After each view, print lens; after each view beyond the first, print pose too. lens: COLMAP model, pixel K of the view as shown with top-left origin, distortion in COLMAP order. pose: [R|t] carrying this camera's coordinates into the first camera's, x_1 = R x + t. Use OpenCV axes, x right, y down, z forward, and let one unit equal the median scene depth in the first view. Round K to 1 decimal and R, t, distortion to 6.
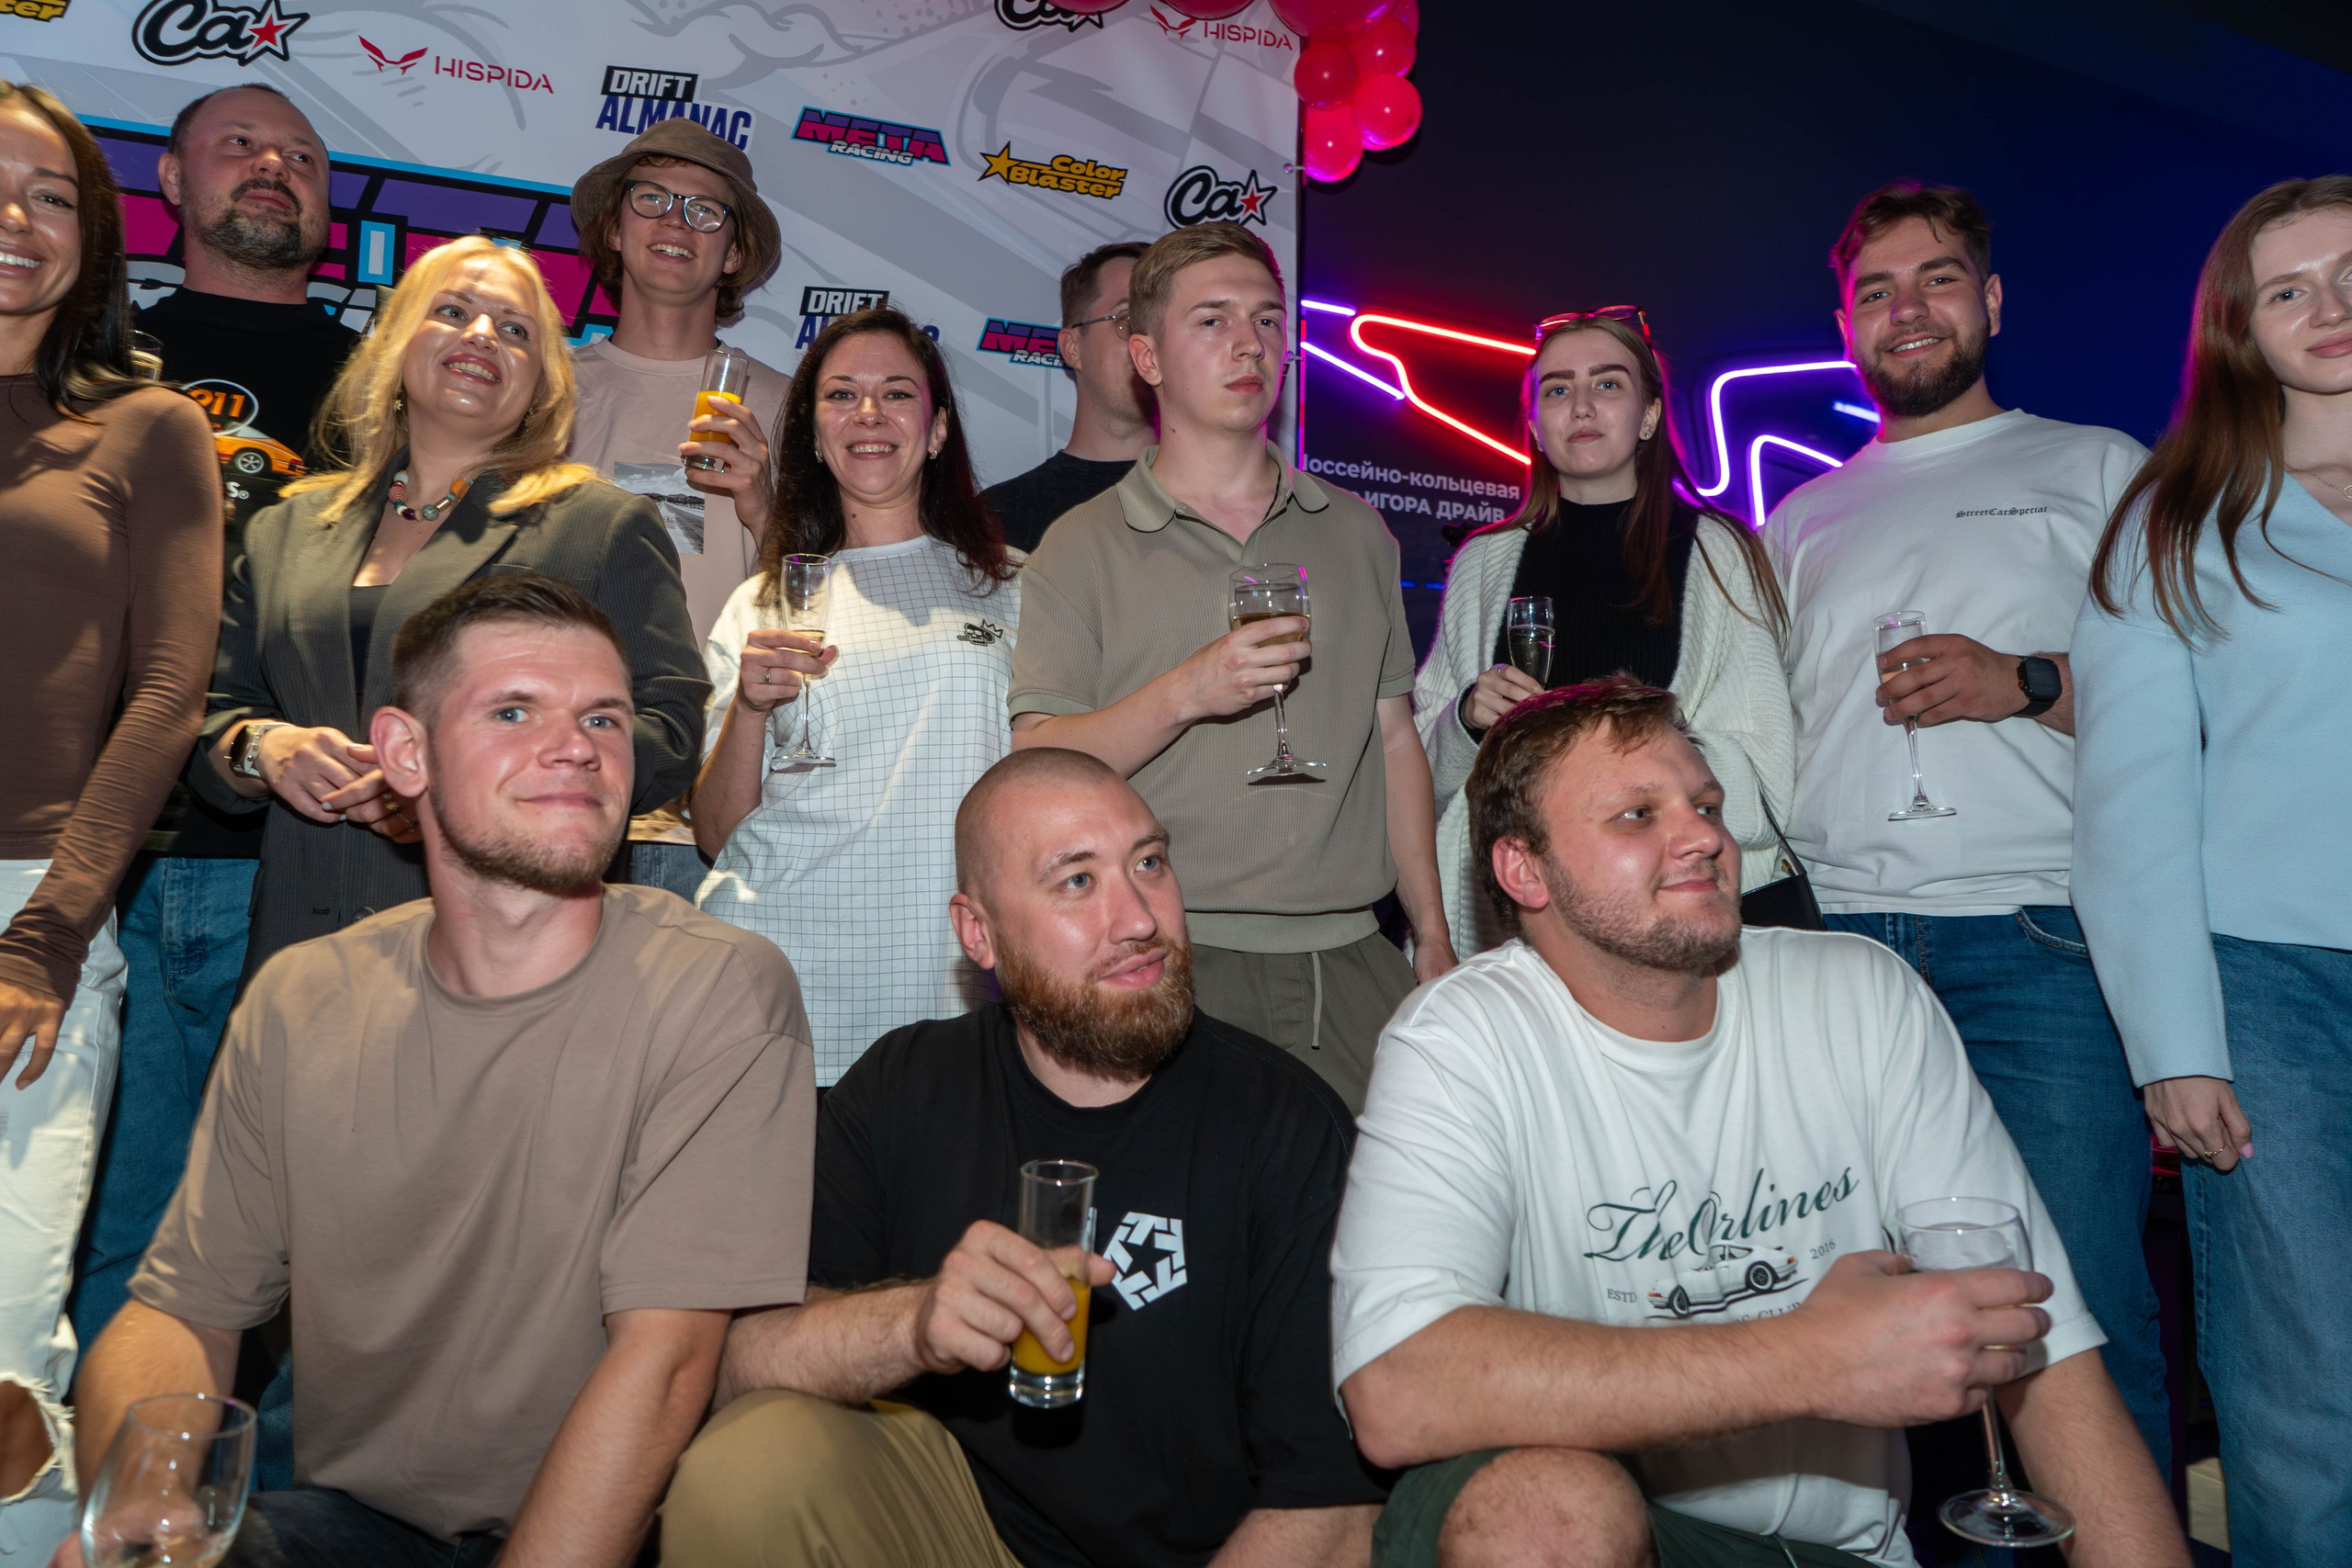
lens RADIAL K [[1581.5, 0, 1161.0], [0, 1581.5, 762.9], [0, 0, 1]] dist [-0.018328, 0.007016]
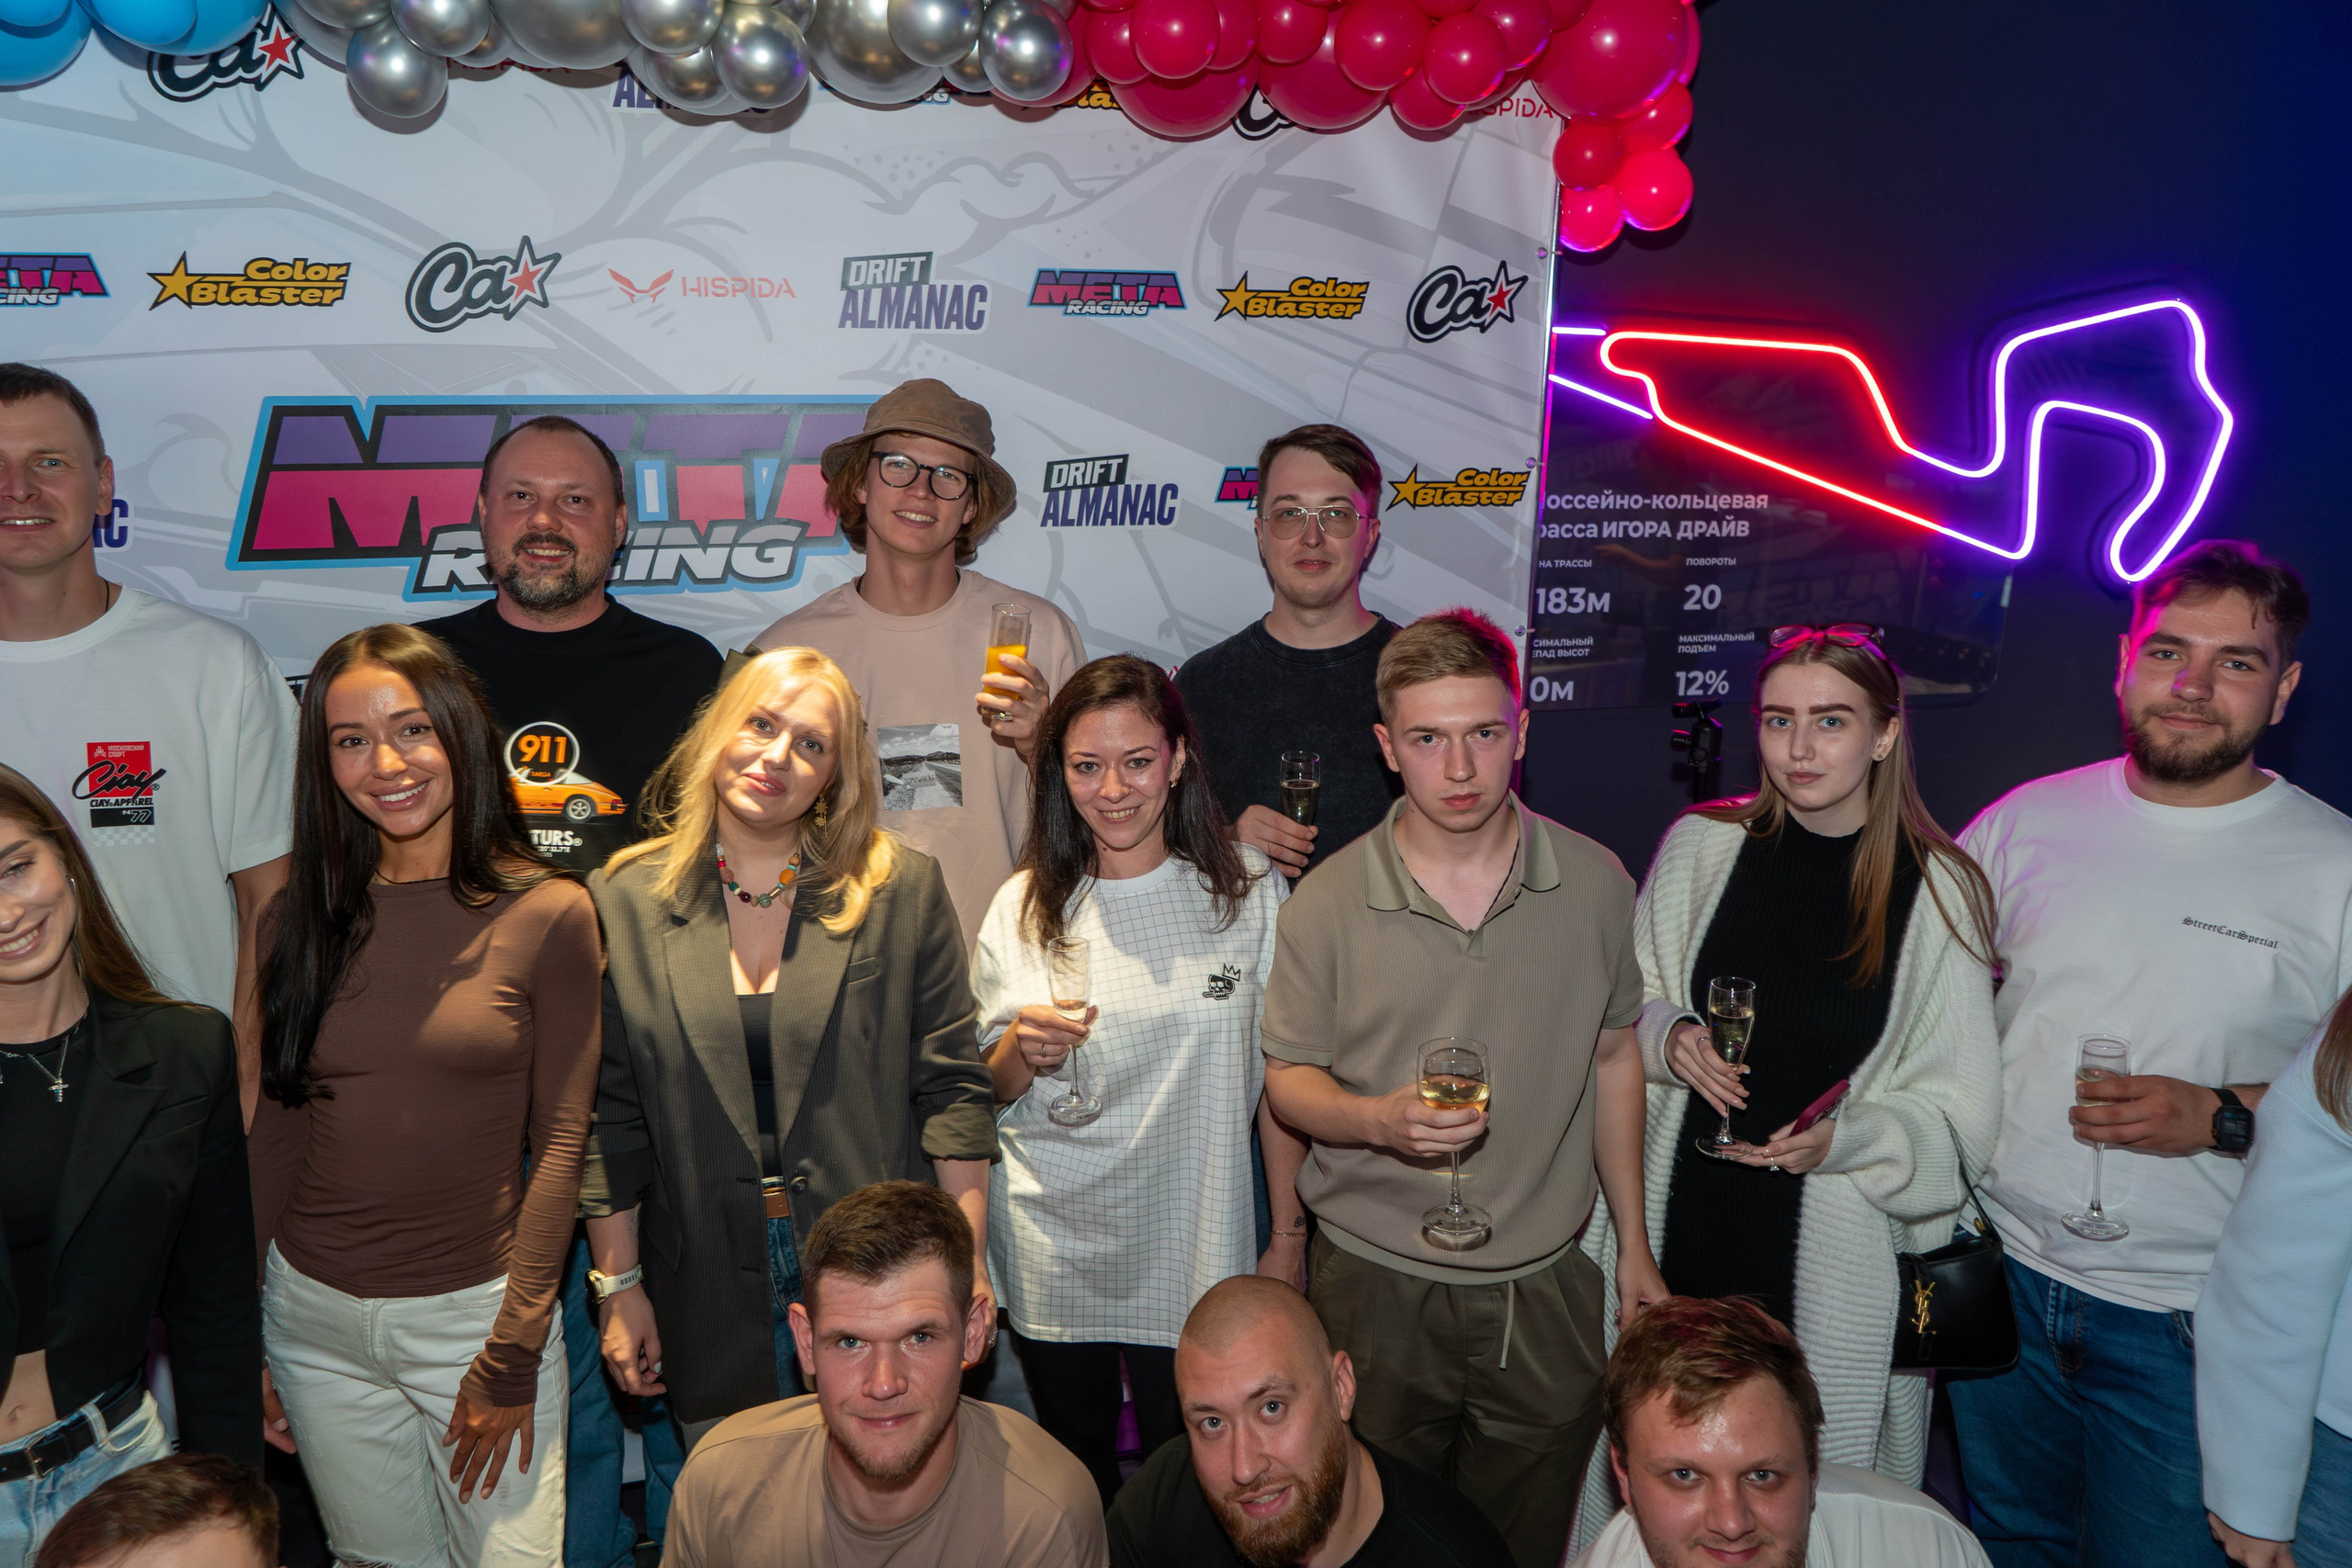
lens RADIAL K [[1581.5, 0, 1173.9], [0, 1581.5, 747.9], [0, 0, 1]] dist [-0.018328, 0.007016]
pose [[0.991536, 0.030551, -0.126185, -0.008965], [0.009539, 0.952150, 0.305482, -0.391181], [0.129480, -0.304100, 0.943800, -0.006181]]
